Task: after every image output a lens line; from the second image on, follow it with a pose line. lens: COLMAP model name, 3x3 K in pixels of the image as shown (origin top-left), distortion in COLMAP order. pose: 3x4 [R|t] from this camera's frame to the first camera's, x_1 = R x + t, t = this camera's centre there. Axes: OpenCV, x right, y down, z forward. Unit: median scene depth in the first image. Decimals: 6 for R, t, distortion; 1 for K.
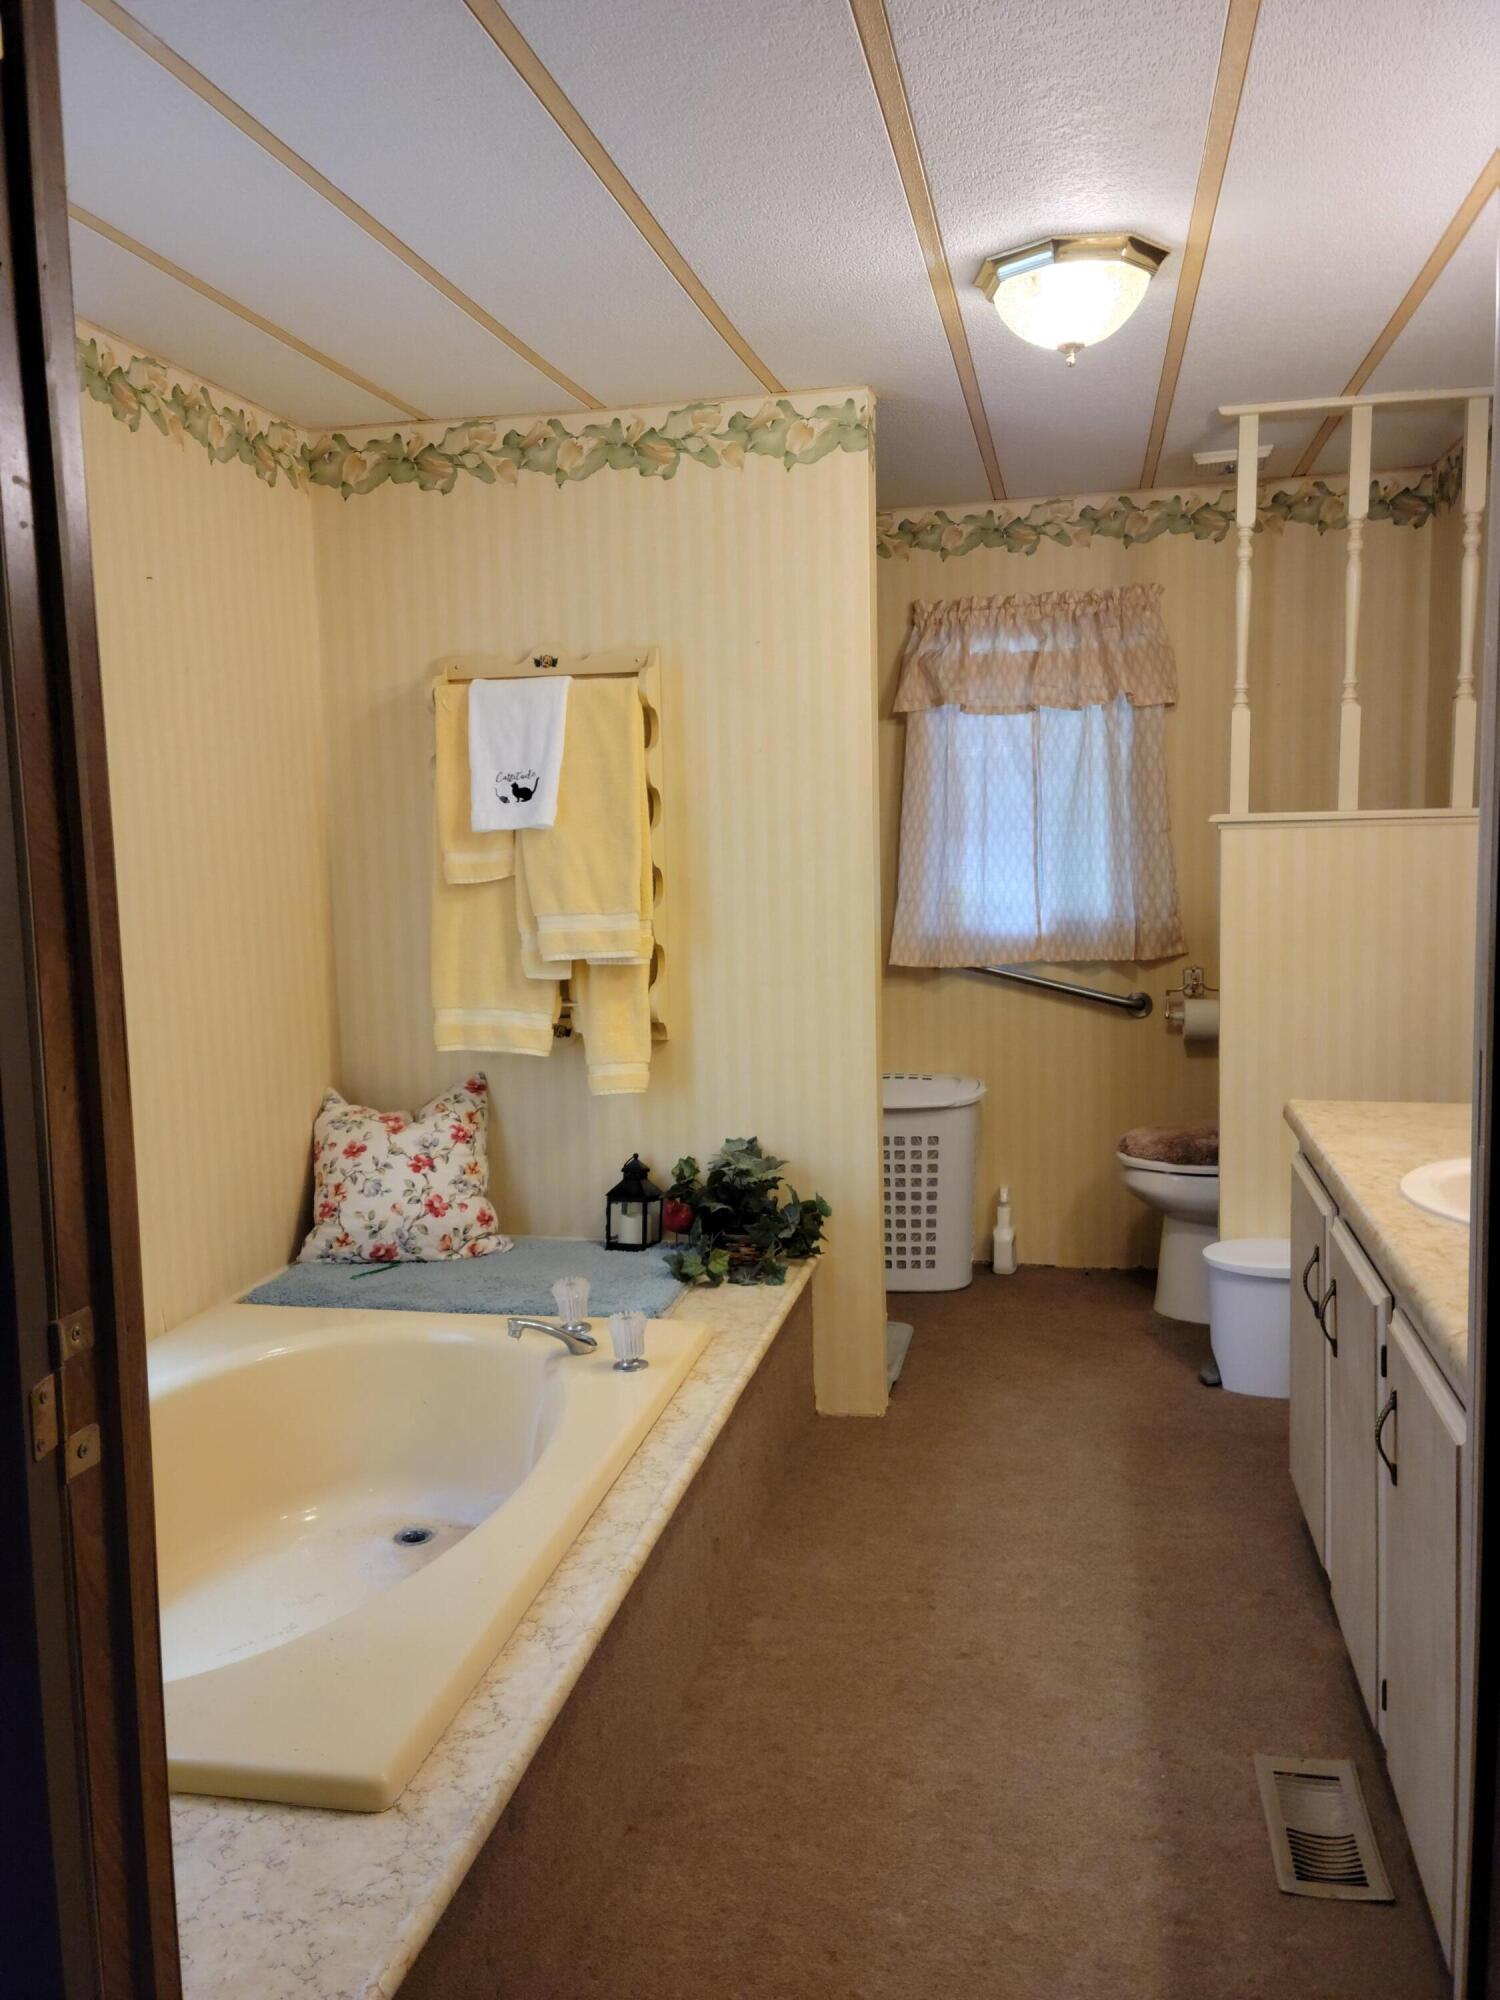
lens RADIAL K [[1595.6, 0, 730.4], [0, 1595.6, 1009.5], [0, 0, 1]] dist [0.086587, -0.098078]
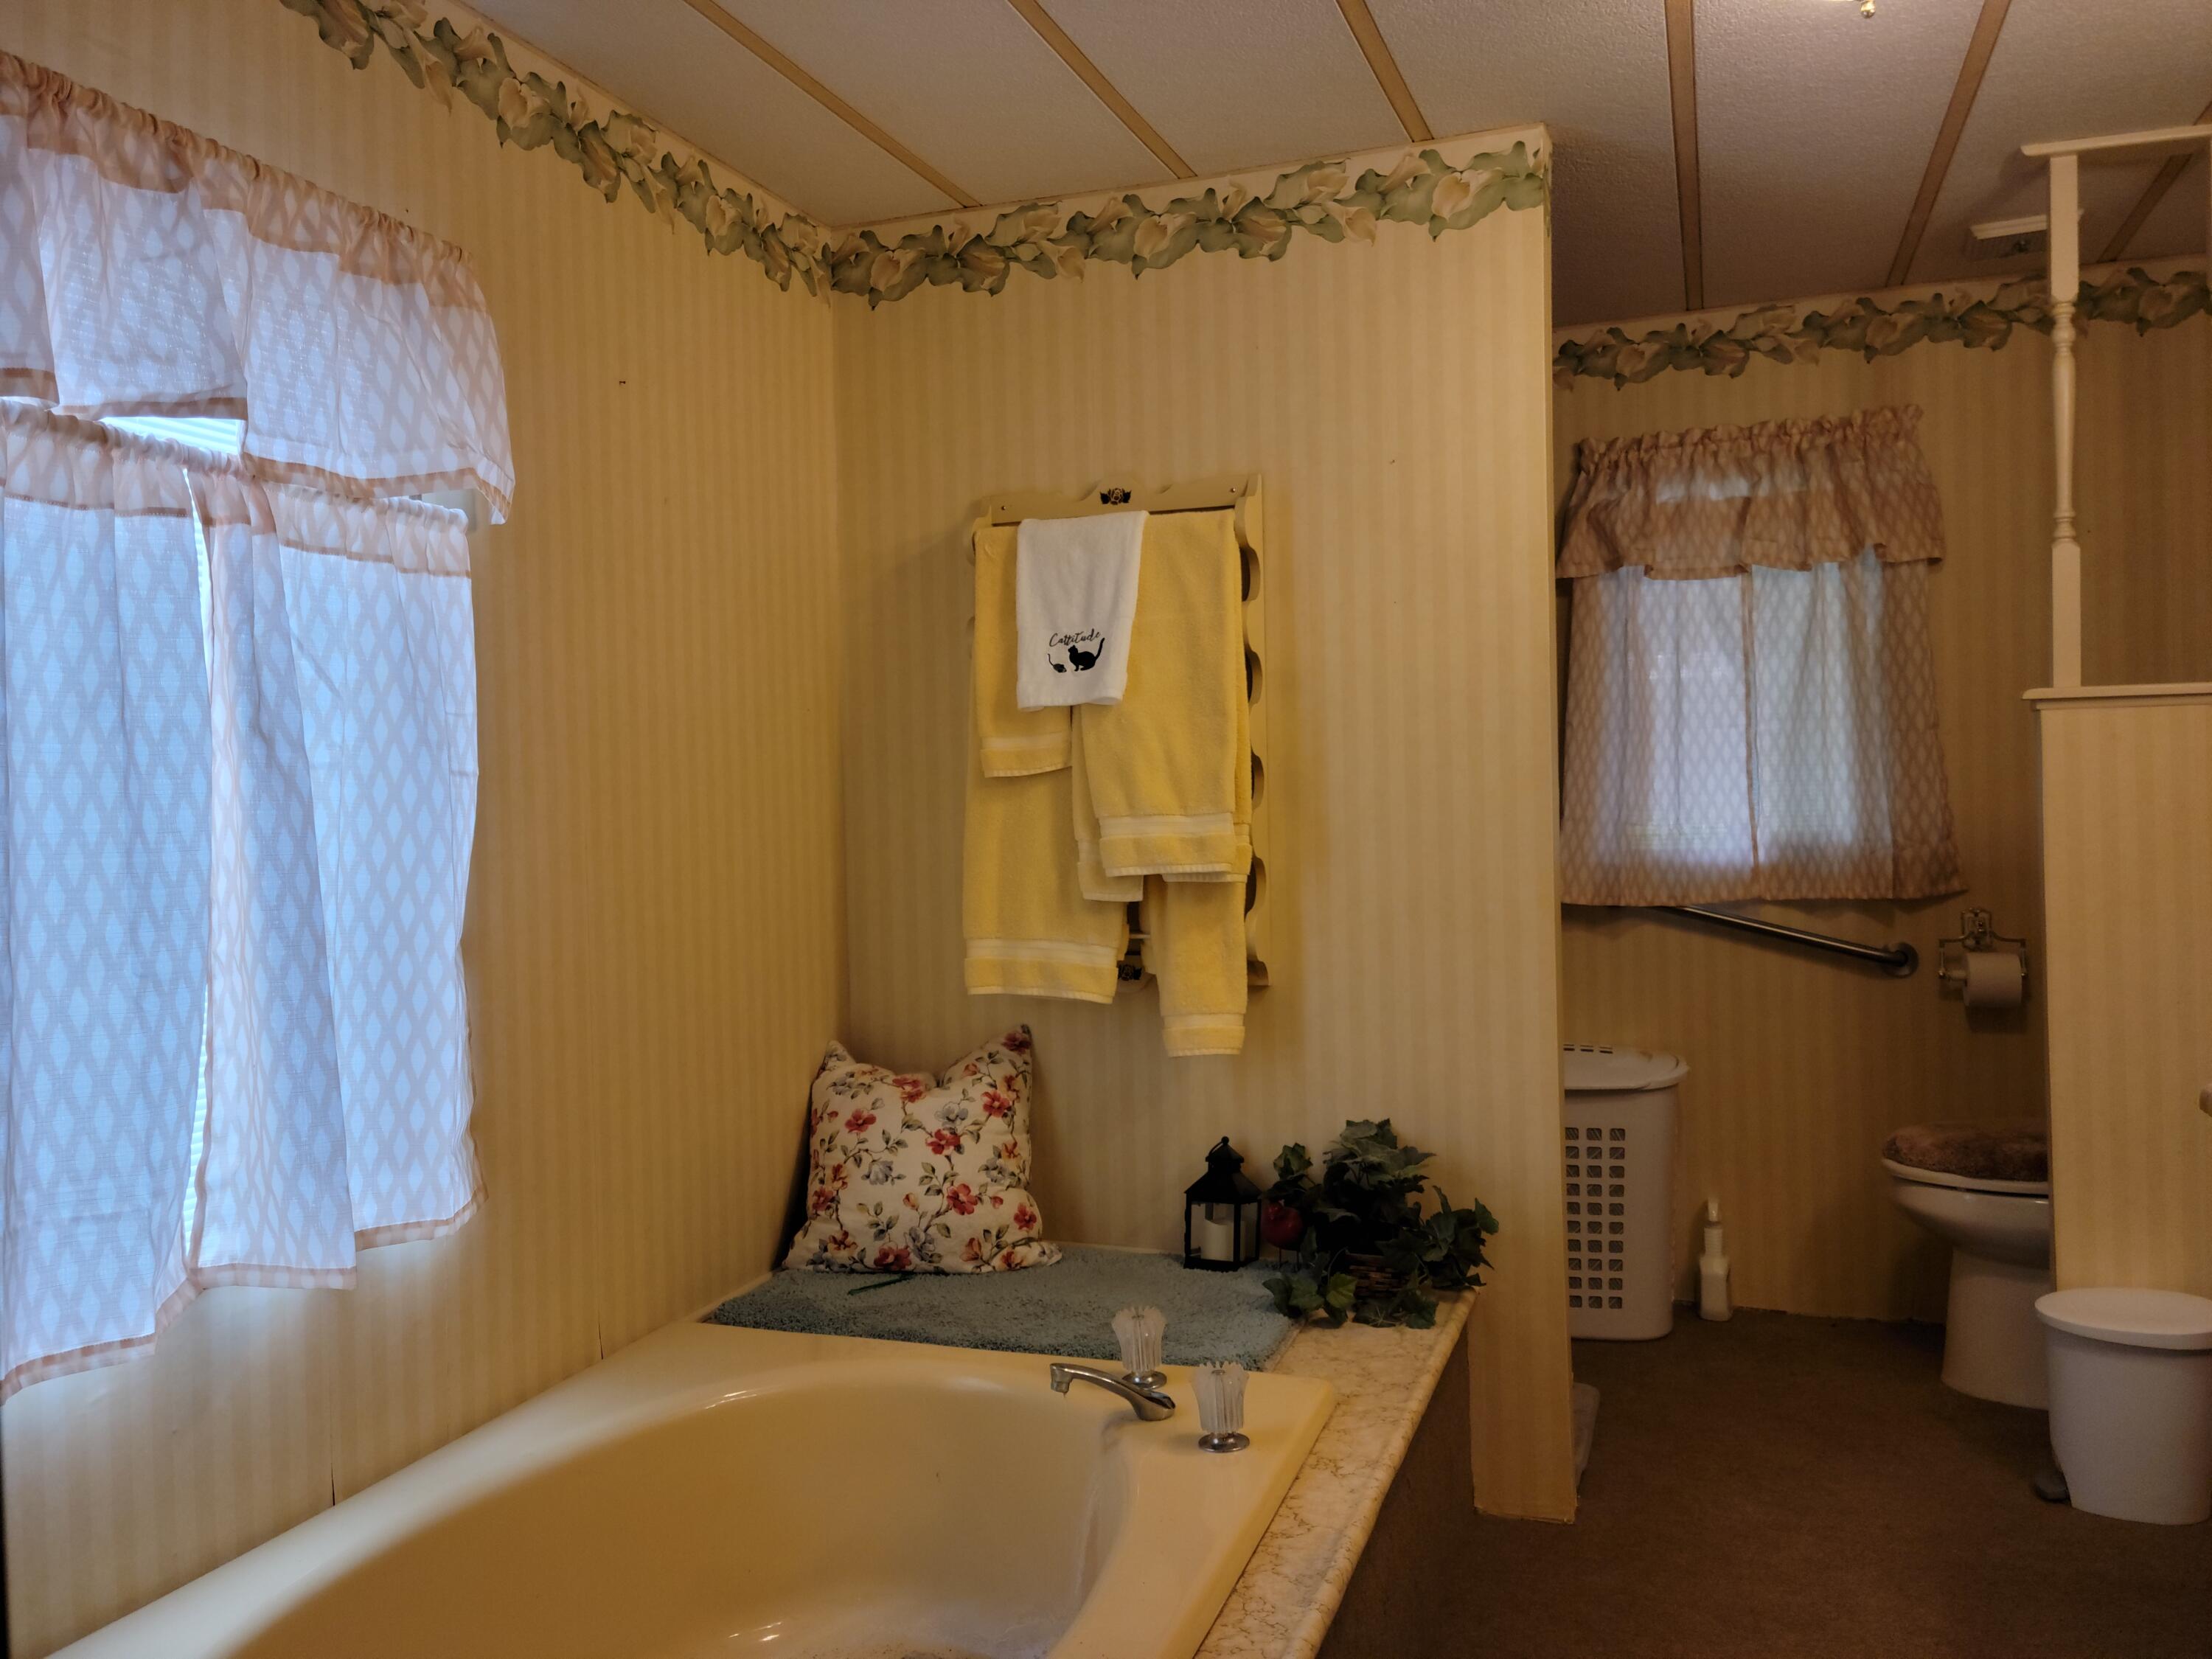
lens RADIAL K [[1762.4, 0, 1076.9], [0, 1762.4, 815.8], [0, 0, 1]] dist [0.068731, -0.033933]
pose [[0.991162, 0.003004, -0.132621, -0.018627], [-0.015687, 0.995383, -0.094691, 0.019766], [0.131725, 0.095935, 0.986633, 0.158571]]
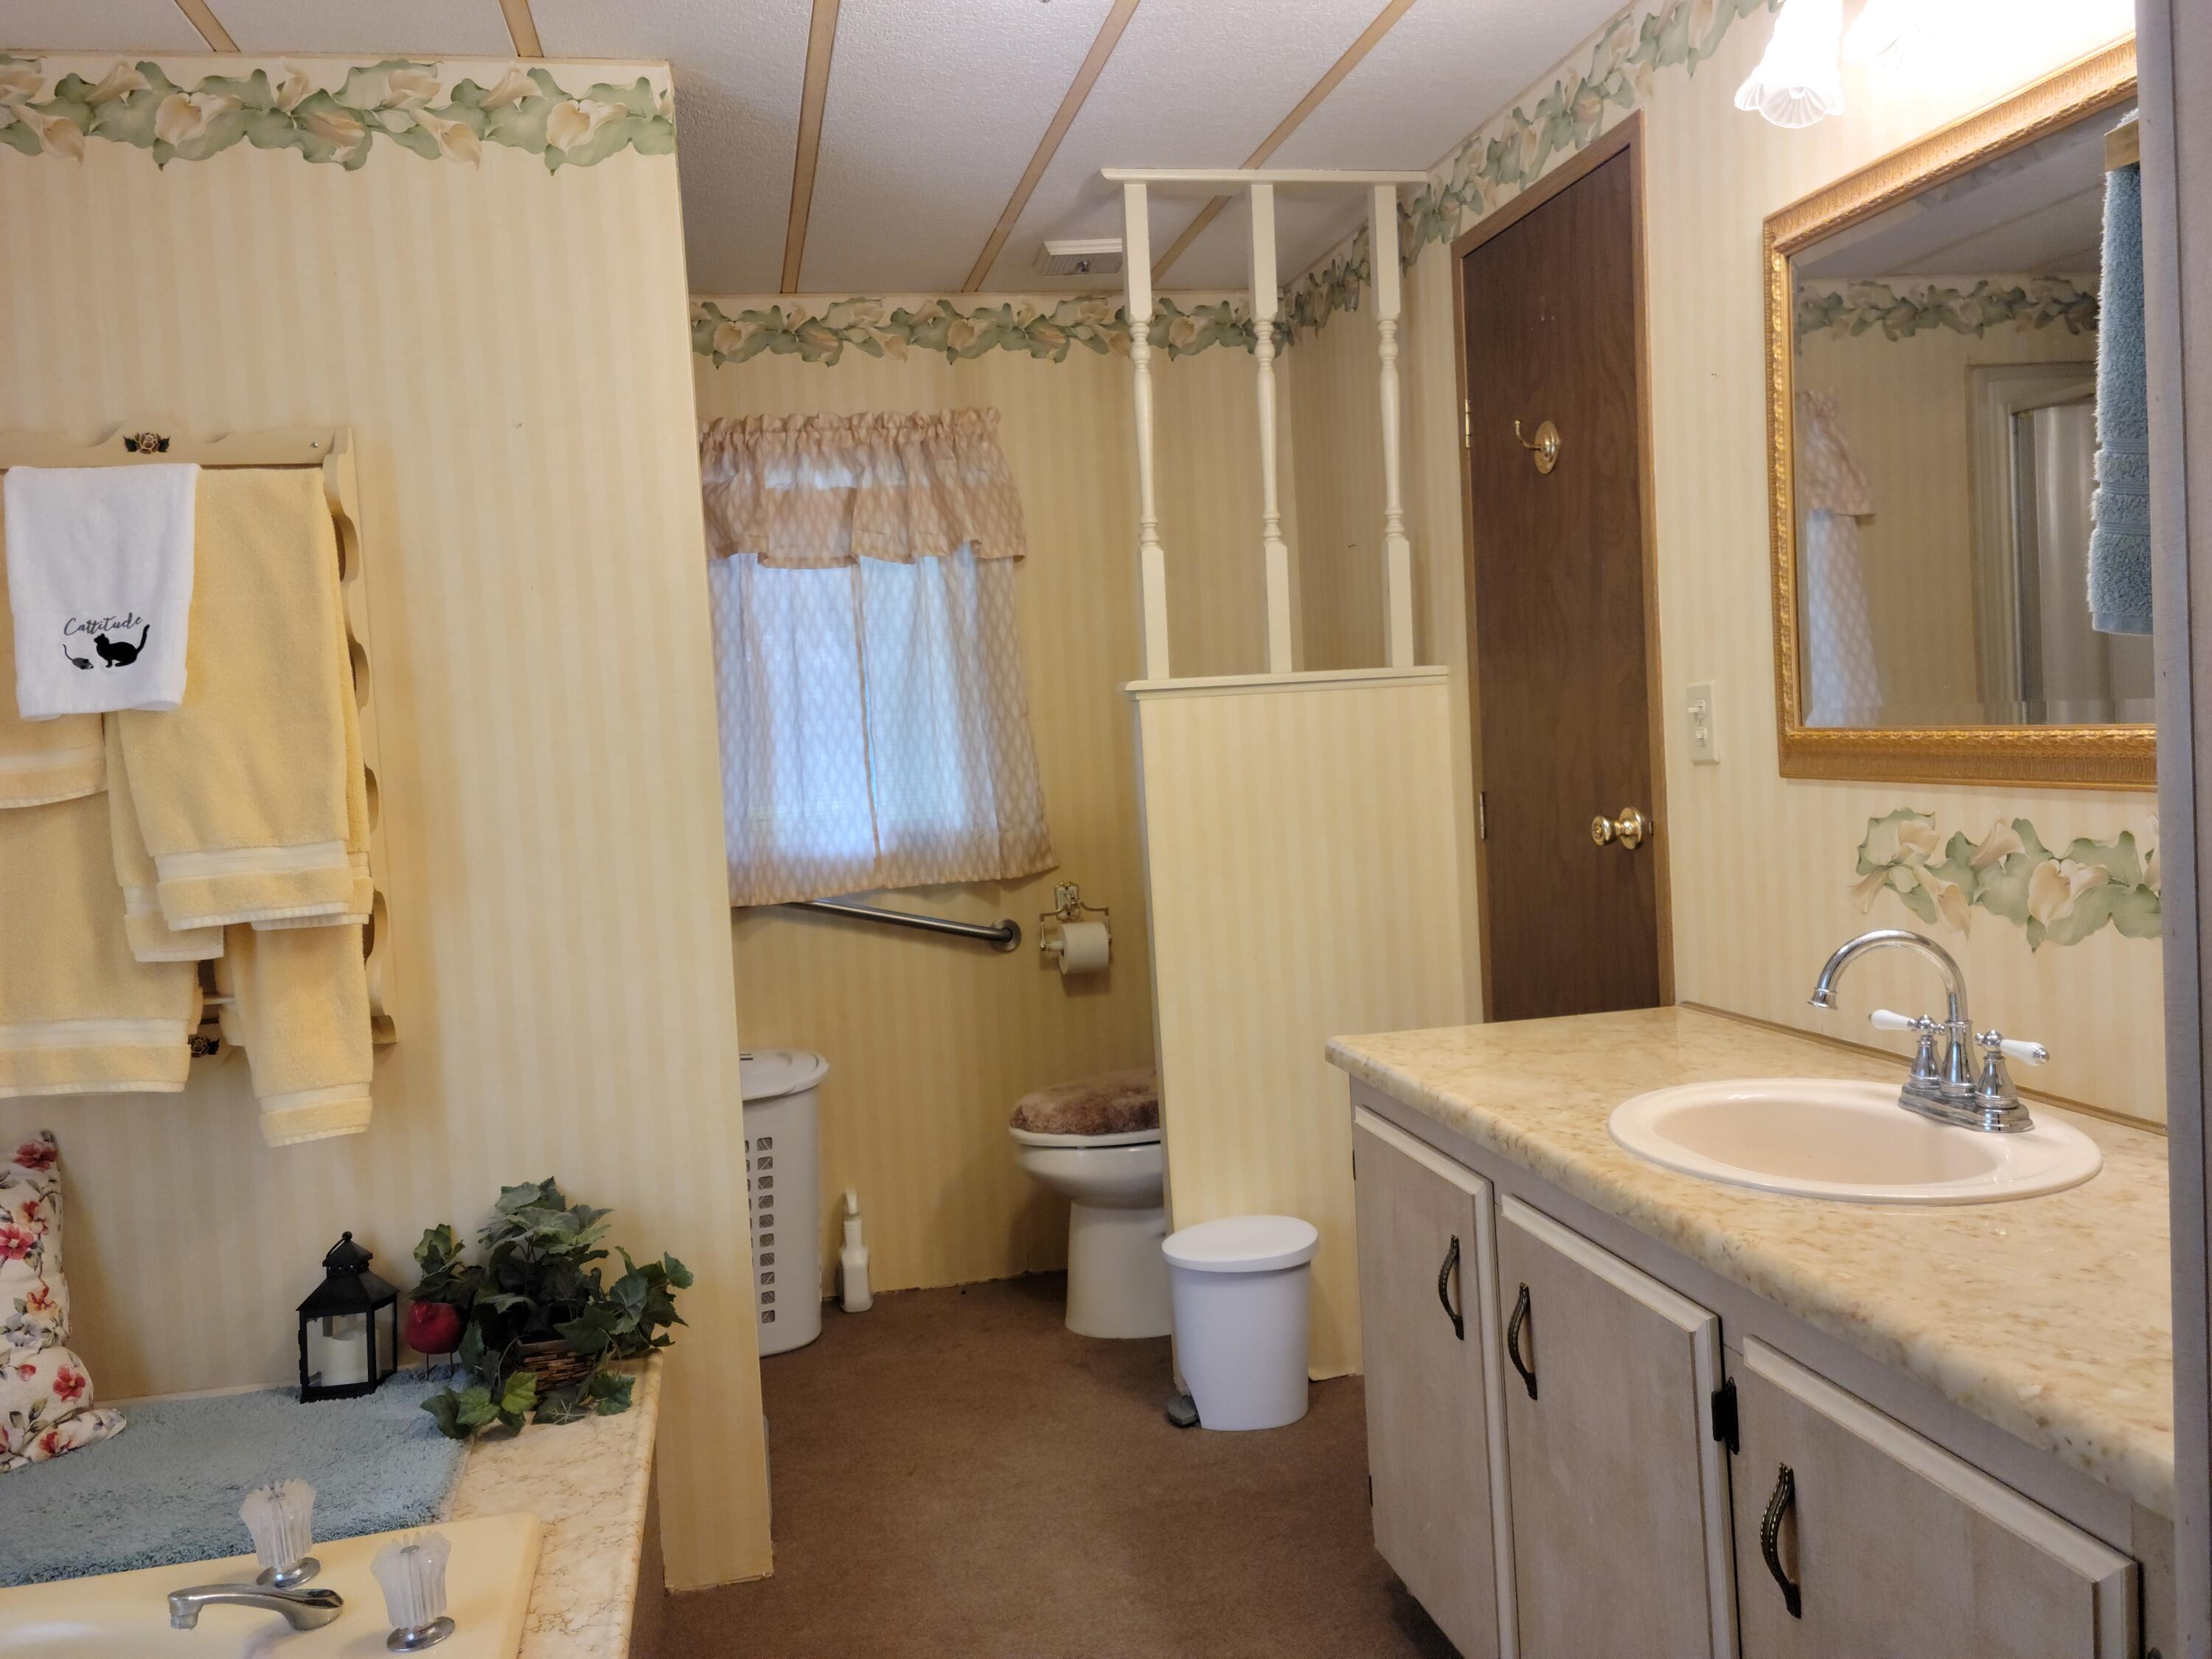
lens RADIAL K [[1764.8, 0, 1104.5], [0, 1764.8, 815.4], [0, 0, 1]] dist [0.086587, -0.098078]
pose [[0.911842, -0.048563, 0.407660, -0.066931], [0.082419, 0.994417, -0.065892, -0.000375], [-0.402184, 0.093682, 0.910753, 0.237470]]
